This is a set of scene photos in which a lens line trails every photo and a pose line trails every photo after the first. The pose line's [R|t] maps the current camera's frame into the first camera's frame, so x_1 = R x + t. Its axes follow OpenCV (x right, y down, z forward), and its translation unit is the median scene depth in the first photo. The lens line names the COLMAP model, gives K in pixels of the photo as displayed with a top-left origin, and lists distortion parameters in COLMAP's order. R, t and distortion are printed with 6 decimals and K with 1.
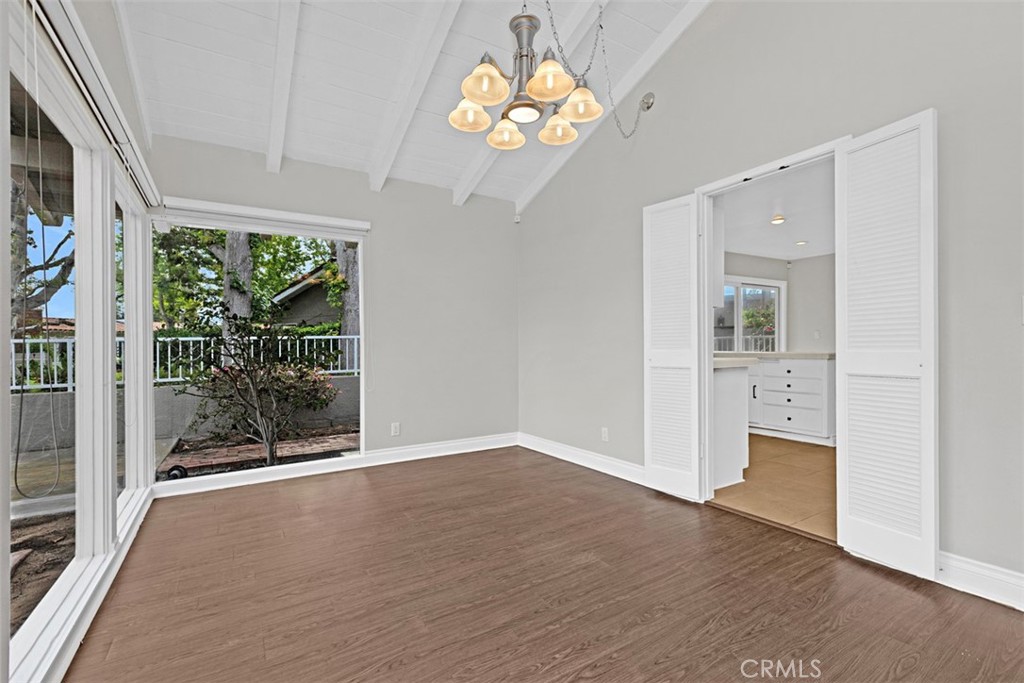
lens RADIAL K [[455.5, 0, 512.0], [0, 455.5, 341.5], [0, 0, 1]] dist [-0.001178, 0.000229]
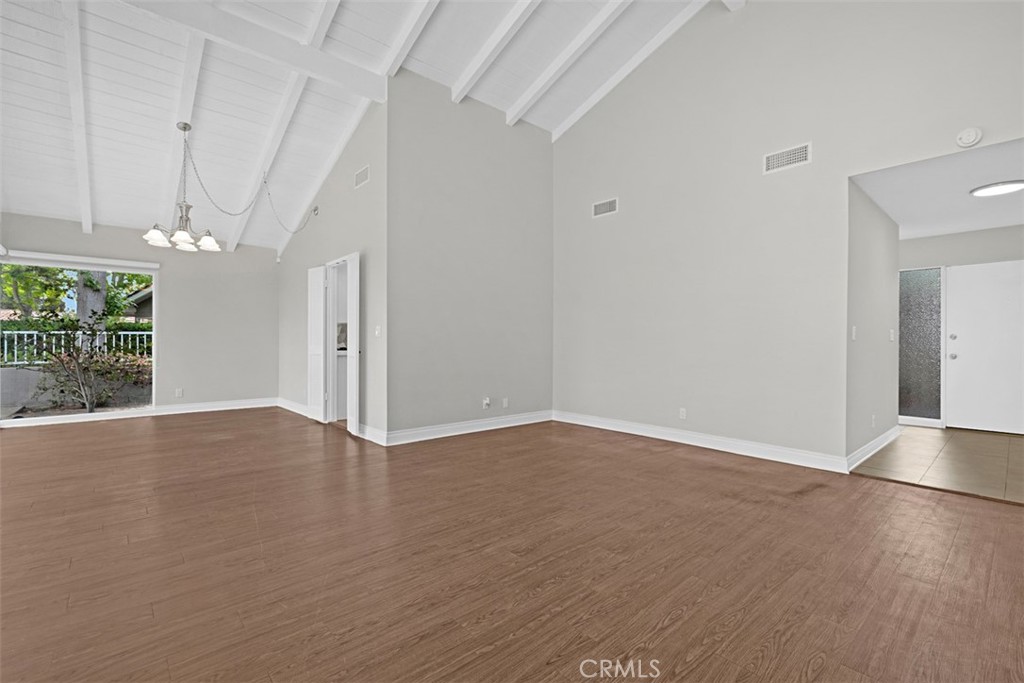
lens RADIAL K [[449.5, 0, 512.1], [0, 449.5, 340.0], [0, 0, 1]] dist [-0.000454, 0.000457]
pose [[0.984469, 0.017117, 0.174724, 0.310207], [-0.018504, 0.999809, 0.006308, -0.011929], [-0.174583, -0.009443, 0.984597, -0.379397]]
